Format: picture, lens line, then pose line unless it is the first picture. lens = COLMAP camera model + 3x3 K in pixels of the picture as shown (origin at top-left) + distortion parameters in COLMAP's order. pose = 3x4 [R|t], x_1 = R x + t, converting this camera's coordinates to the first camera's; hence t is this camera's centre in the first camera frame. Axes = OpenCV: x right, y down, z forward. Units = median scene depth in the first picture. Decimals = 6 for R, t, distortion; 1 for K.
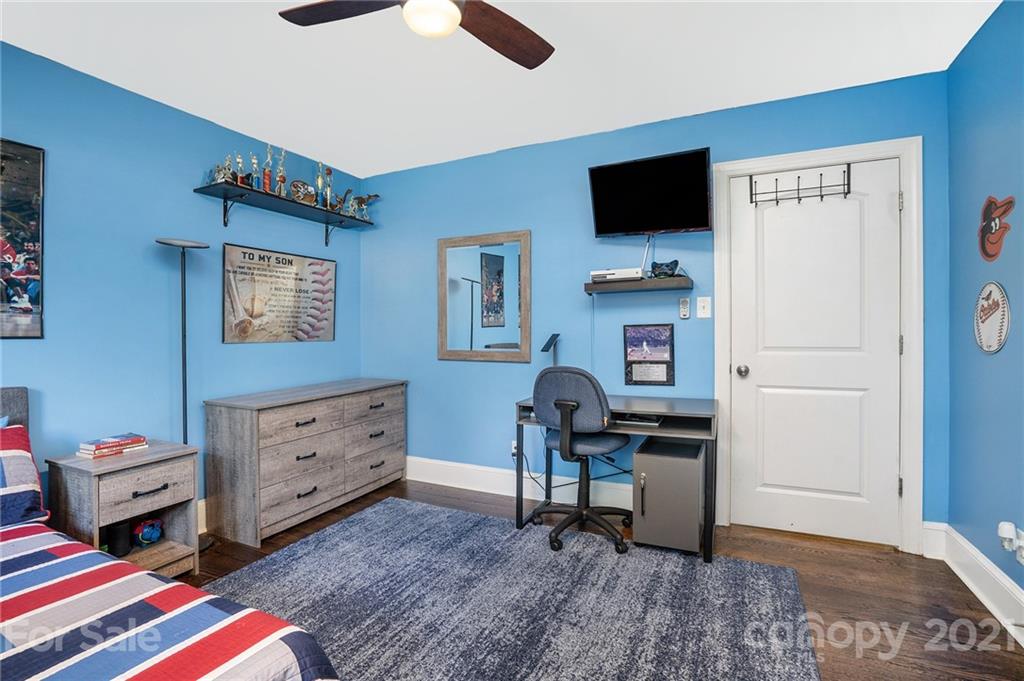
lens RADIAL K [[479.6, 0, 507.0], [0, 479.6, 336.1], [0, 0, 1]] dist [-0.053469, 0.018306]
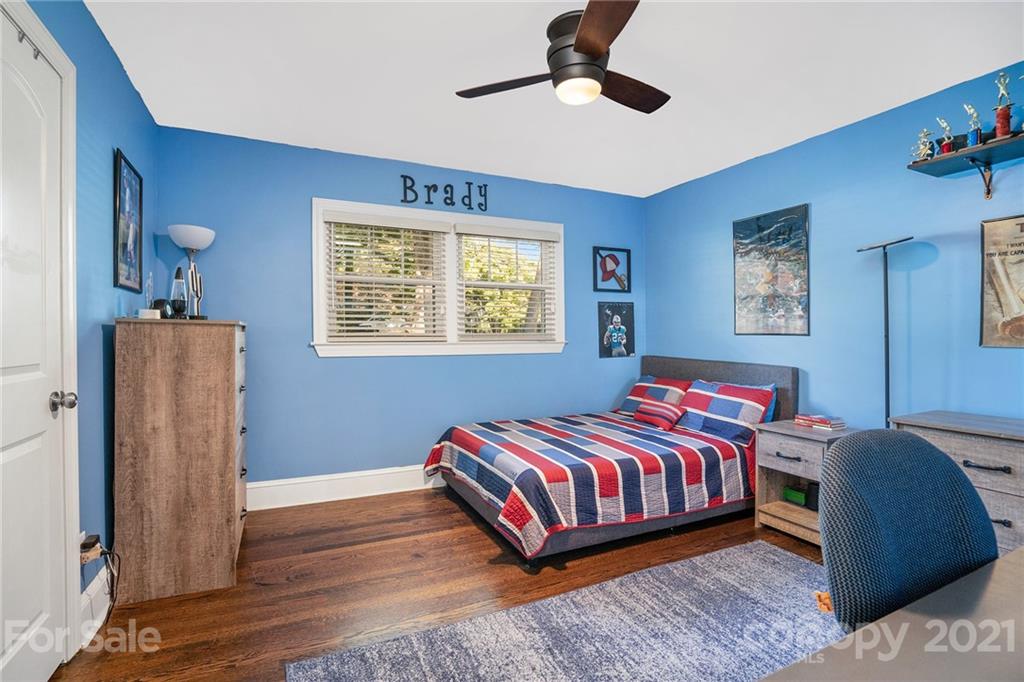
lens RADIAL K [[479.6, 0, 507.0], [0, 479.6, 336.6], [0, 0, 1]] dist [-0.053469, 0.018306]
pose [[-0.632313, 0.014064, -0.774585, 0.695391], [-0.007605, 0.999674, 0.024359, -0.020737], [0.774676, 0.021293, -0.632000, 1.191205]]
